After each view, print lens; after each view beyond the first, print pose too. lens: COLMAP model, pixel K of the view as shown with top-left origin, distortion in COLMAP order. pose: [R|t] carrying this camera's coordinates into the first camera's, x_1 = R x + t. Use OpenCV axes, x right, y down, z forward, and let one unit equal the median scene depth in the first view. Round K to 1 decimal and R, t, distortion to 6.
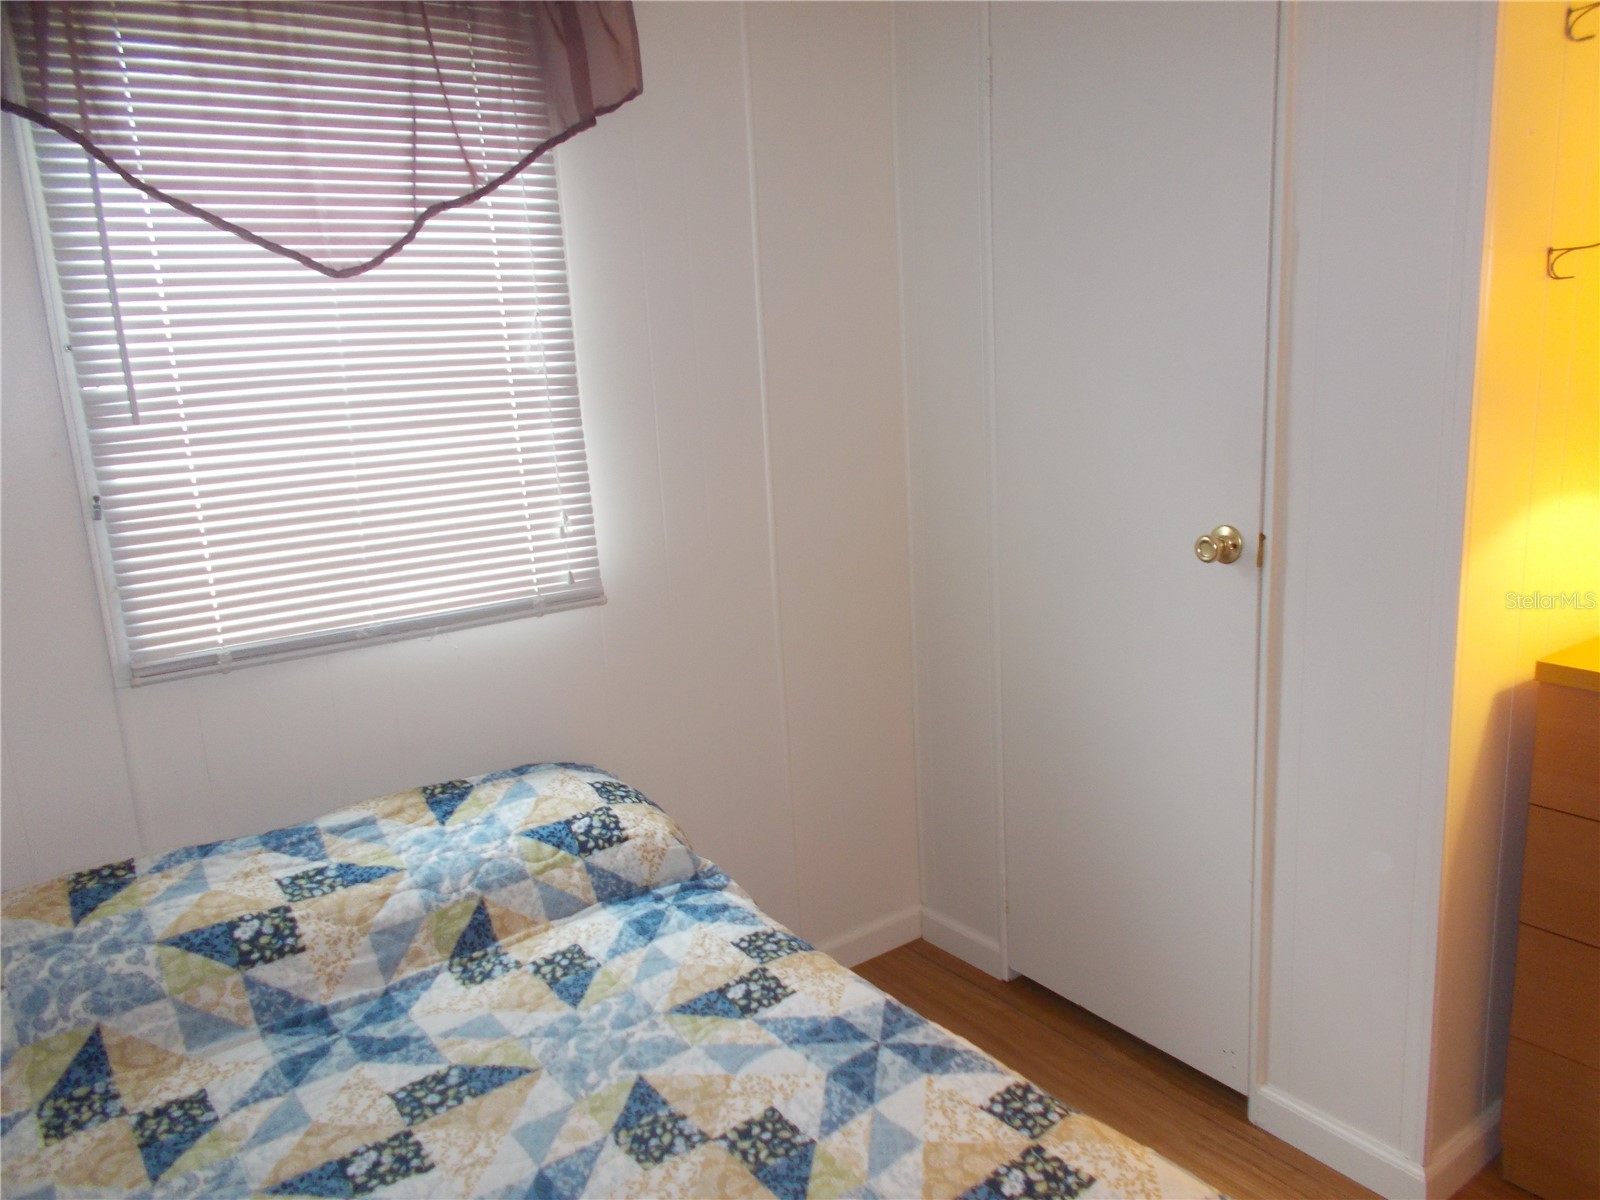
lens RADIAL K [[1256.1, 0, 799.7], [0, 1256.1, 591.8], [0, 0, 1]] dist [-0.008541, 0.005344]
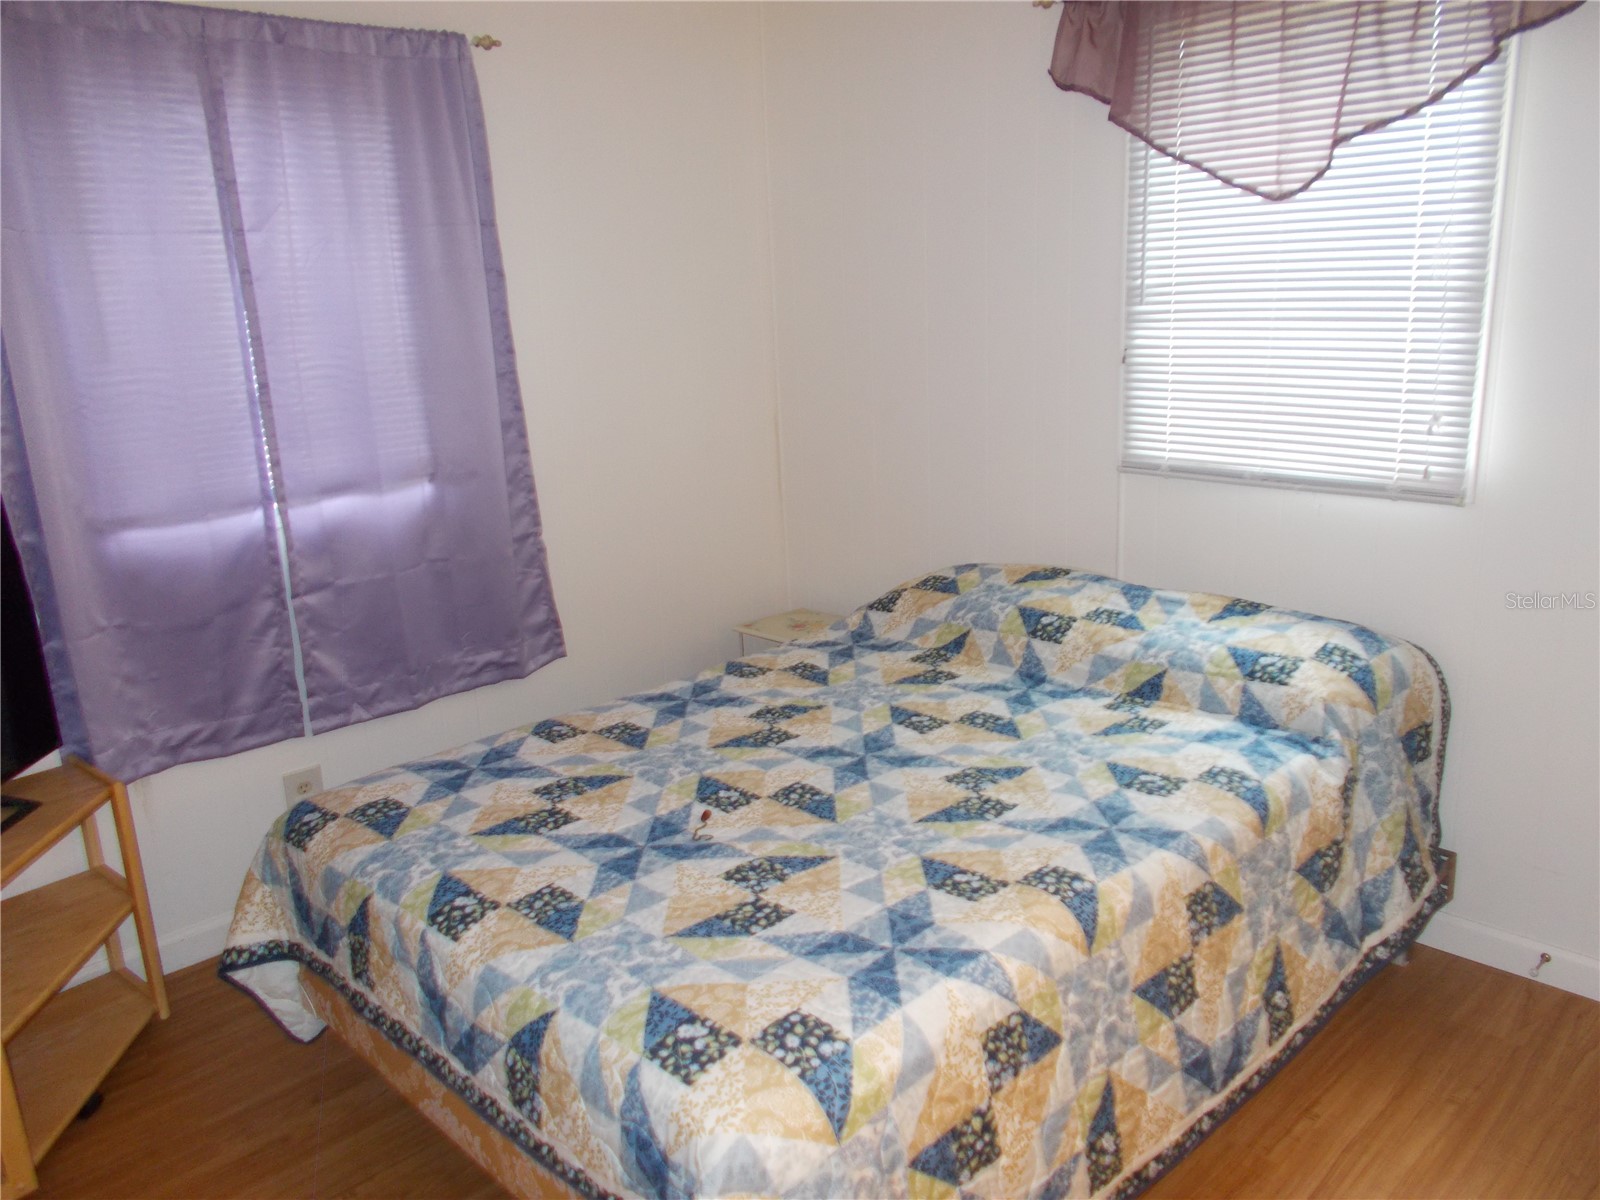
lens RADIAL K [[1256.1, 0, 799.7], [0, 1256.1, 591.8], [0, 0, 1]] dist [-0.008541, 0.005344]
pose [[0.100096, 0.274020, -0.956501, 0.956571], [-0.171391, 0.951708, 0.254711, -0.112329], [0.980105, 0.138440, 0.142227, 0.388038]]
